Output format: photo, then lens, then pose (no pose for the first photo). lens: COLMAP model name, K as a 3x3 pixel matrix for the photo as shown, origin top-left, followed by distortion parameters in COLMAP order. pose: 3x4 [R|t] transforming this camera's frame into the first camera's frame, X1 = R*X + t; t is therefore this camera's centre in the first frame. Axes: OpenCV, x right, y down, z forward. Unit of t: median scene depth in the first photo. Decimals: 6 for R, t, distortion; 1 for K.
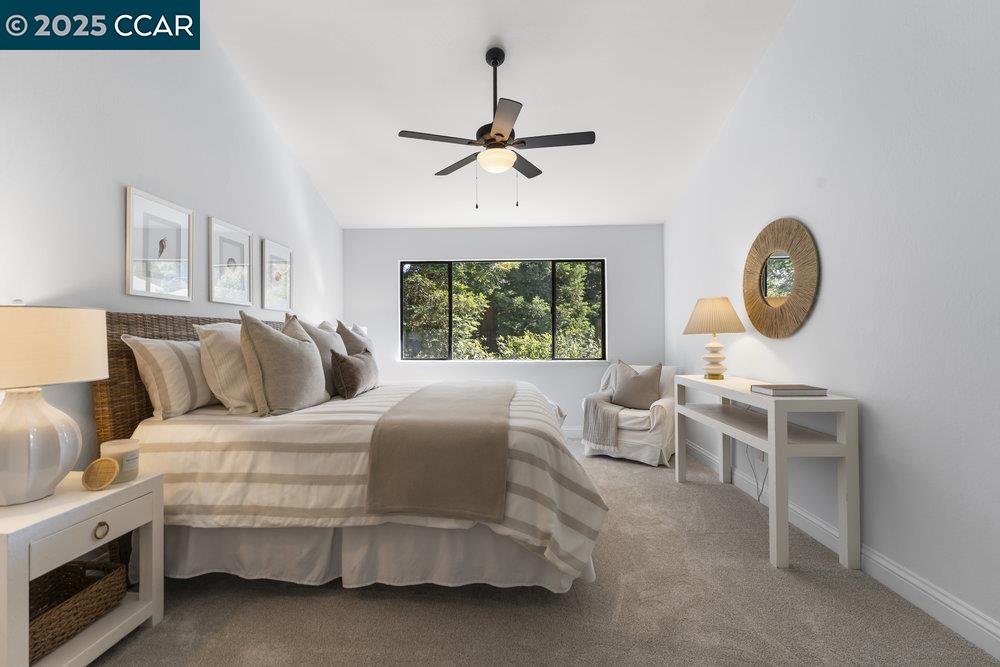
lens RADIAL K [[434.5, 0, 494.8], [0, 434.5, 333.0], [0, 0, 1]] dist [-0.000872, -0.000022]
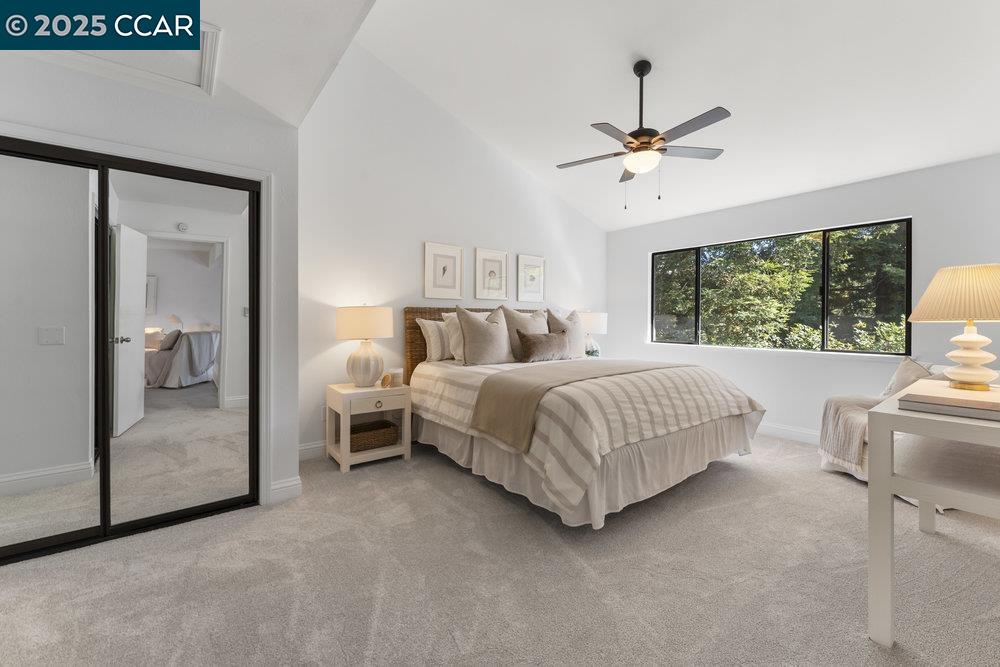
lens RADIAL K [[406.5, 0, 496.3], [0, 406.5, 319.6], [0, 0, 1]] dist [0.001271, 0.000067]
pose [[0.642339, 0.007340, -0.766385, 0.784607], [-0.002876, 0.999970, 0.007167, -0.004502], [0.766415, -0.002399, 0.642341, 0.072588]]
